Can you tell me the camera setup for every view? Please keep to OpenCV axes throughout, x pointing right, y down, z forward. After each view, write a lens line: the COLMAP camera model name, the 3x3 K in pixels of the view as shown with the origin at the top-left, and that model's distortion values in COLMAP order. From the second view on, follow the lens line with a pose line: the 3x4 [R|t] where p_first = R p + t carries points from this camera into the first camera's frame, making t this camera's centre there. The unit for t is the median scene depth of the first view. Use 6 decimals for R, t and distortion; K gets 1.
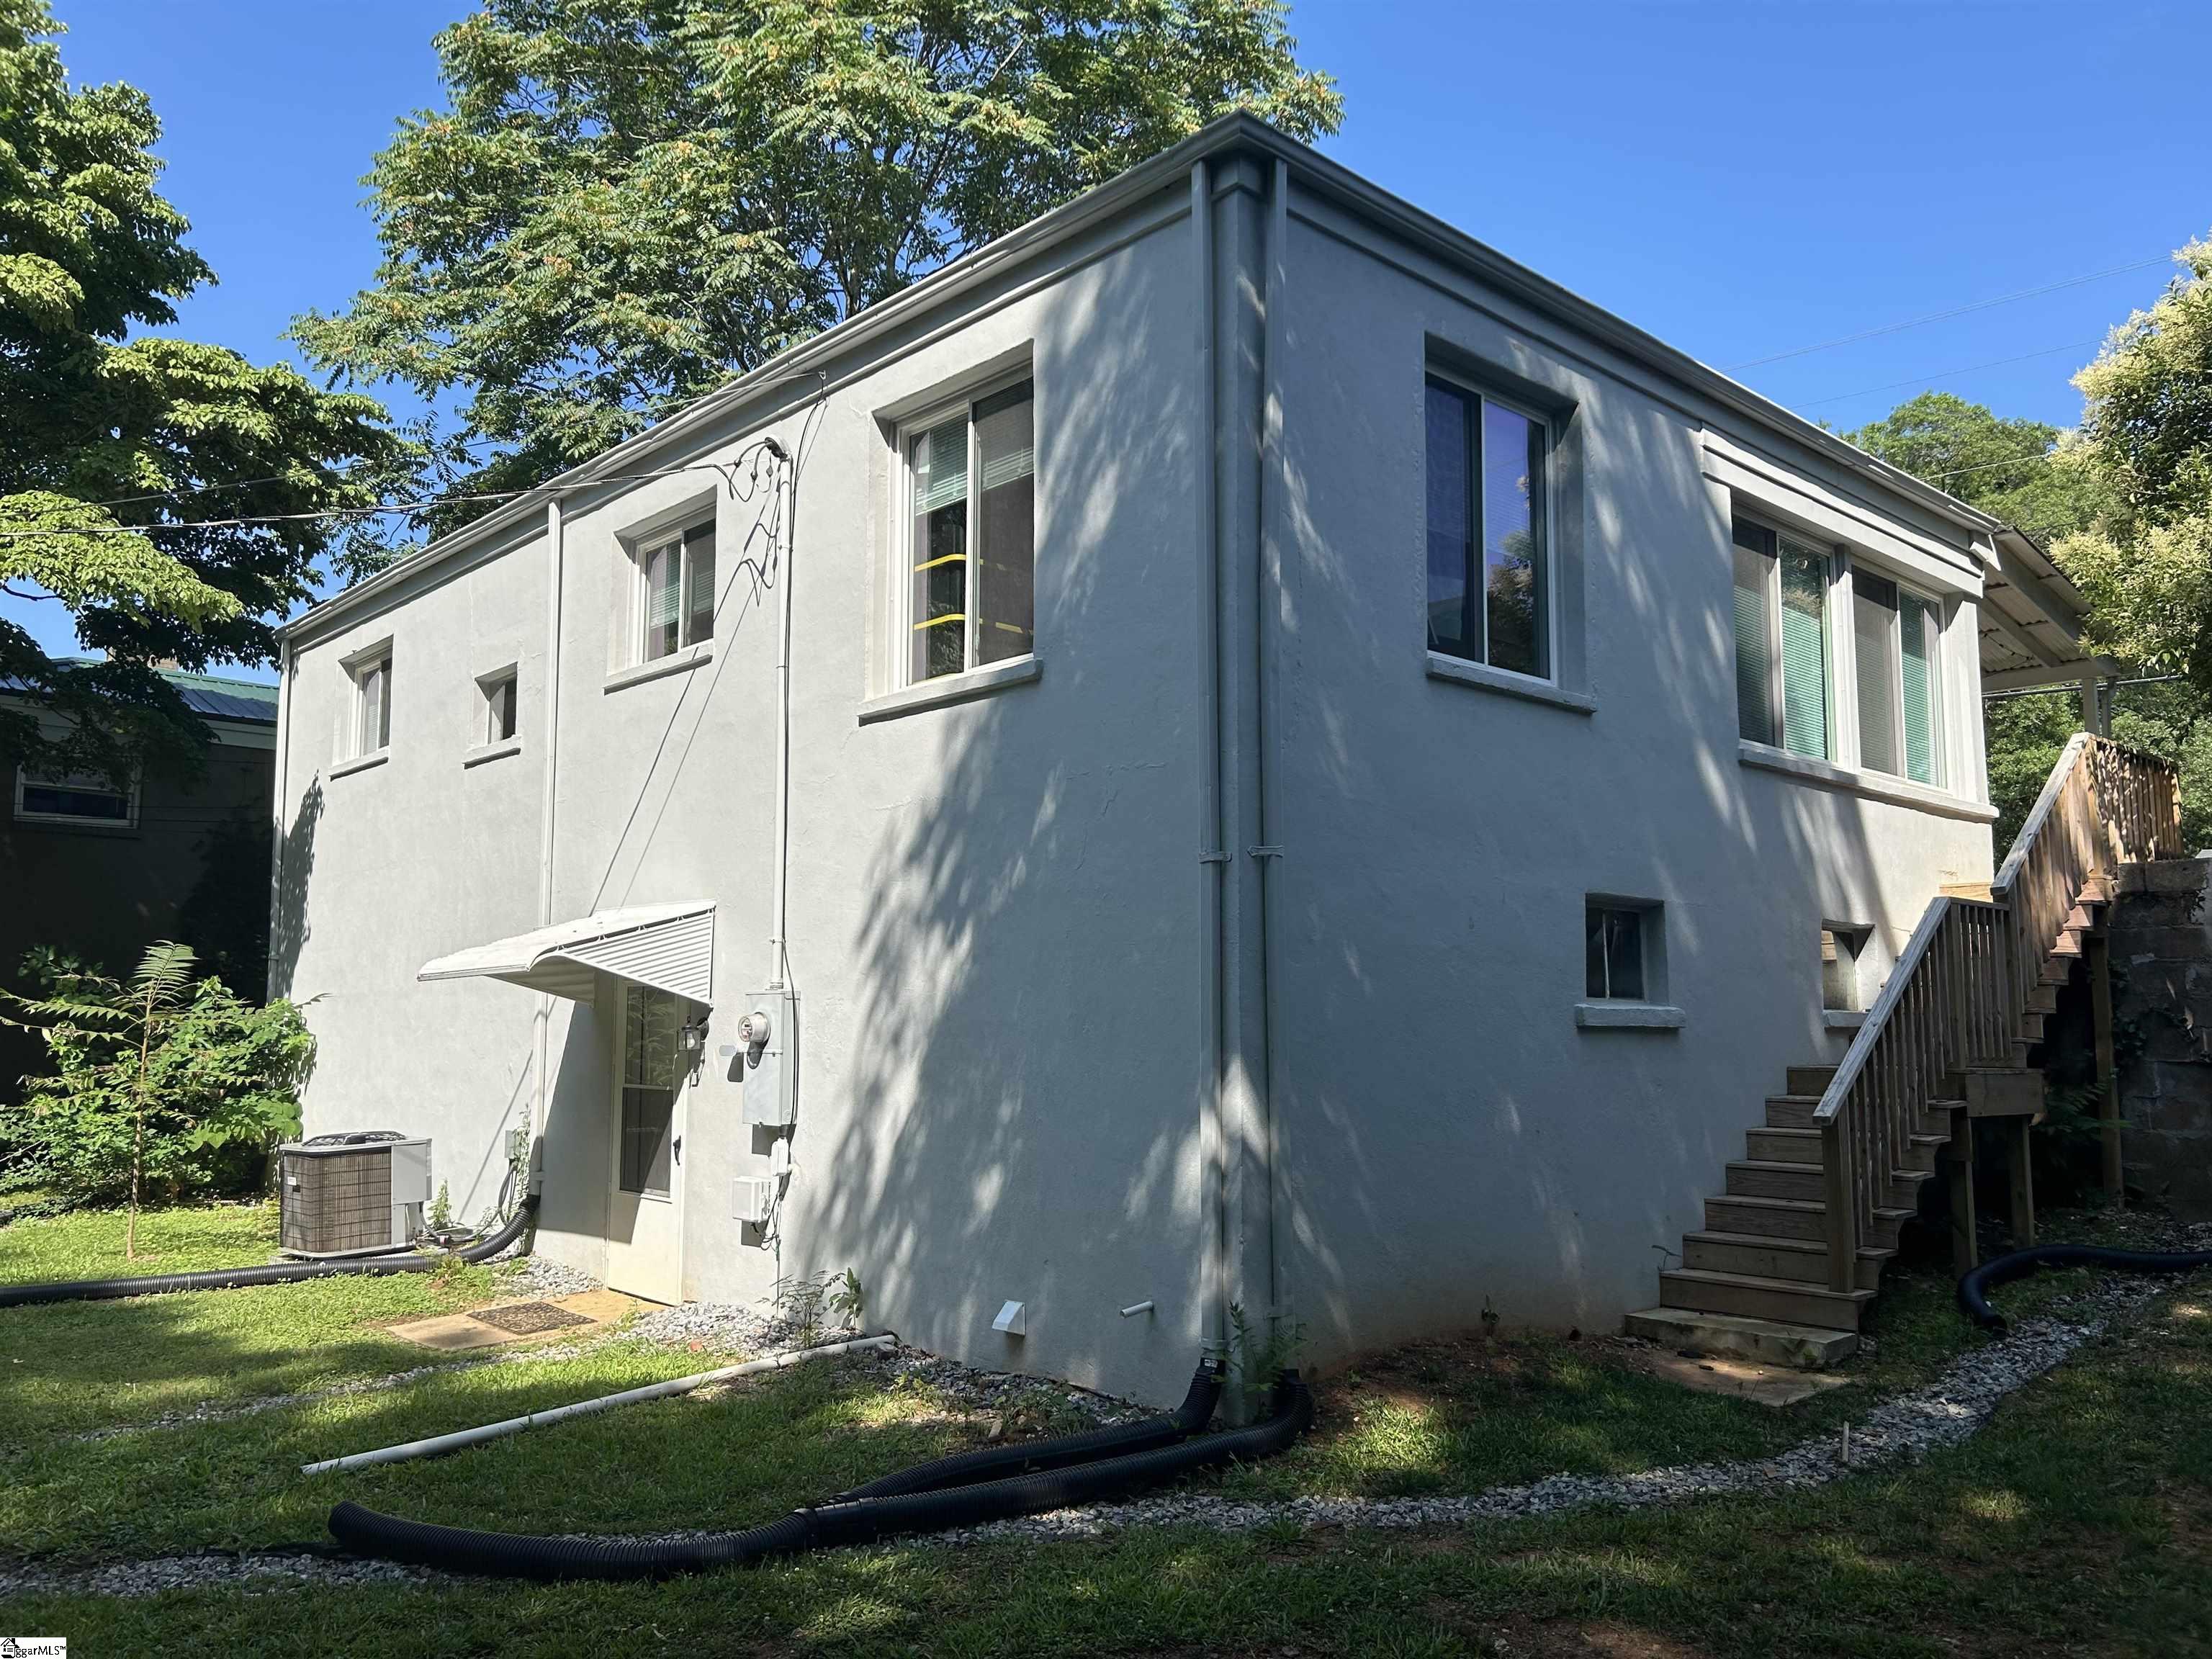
lens RADIAL K [[1698.9, 0, 1085.0], [0, 1698.9, 840.2], [0, 0, 1]] dist [0.024694, -0.004217]
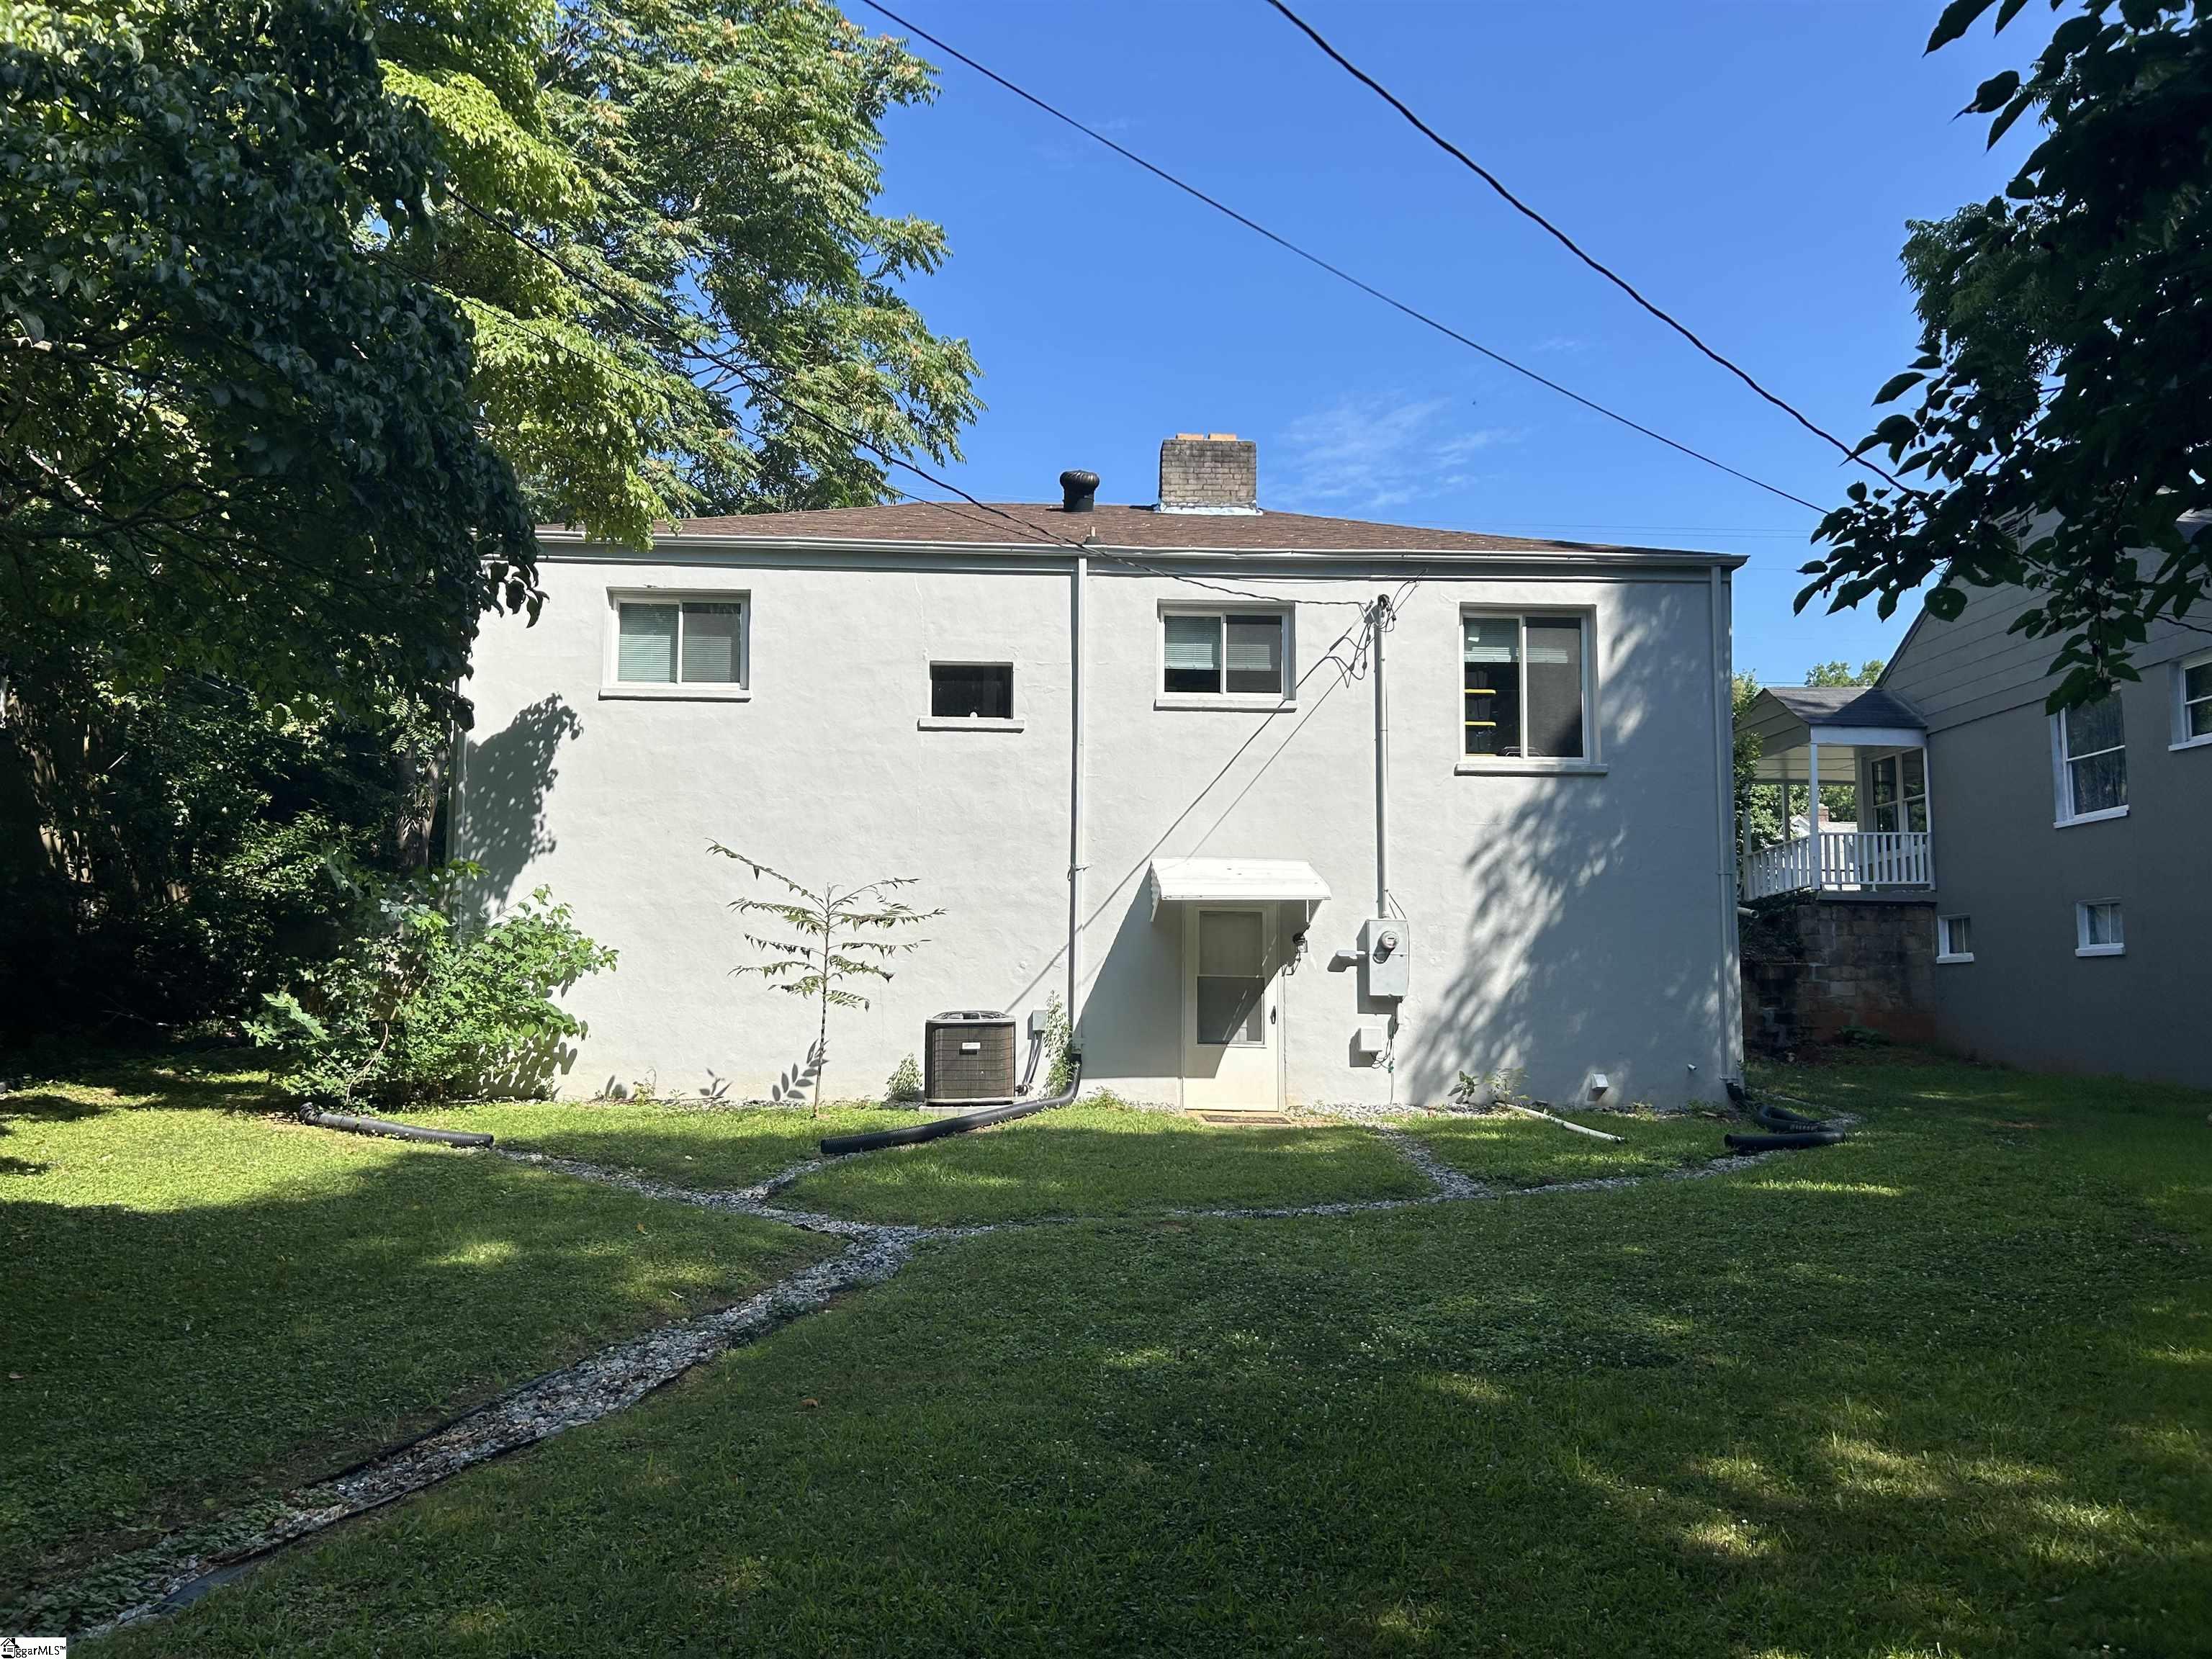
lens RADIAL K [[1698.9, 0, 1085.0], [0, 1698.9, 840.2], [0, 0, 1]] dist [0.024694, -0.004217]
pose [[0.652835, 0.073742, 0.753902, -1.606380], [-0.093594, 0.995477, -0.016324, 0.061926], [-0.751695, -0.059904, 0.656784, 0.092695]]
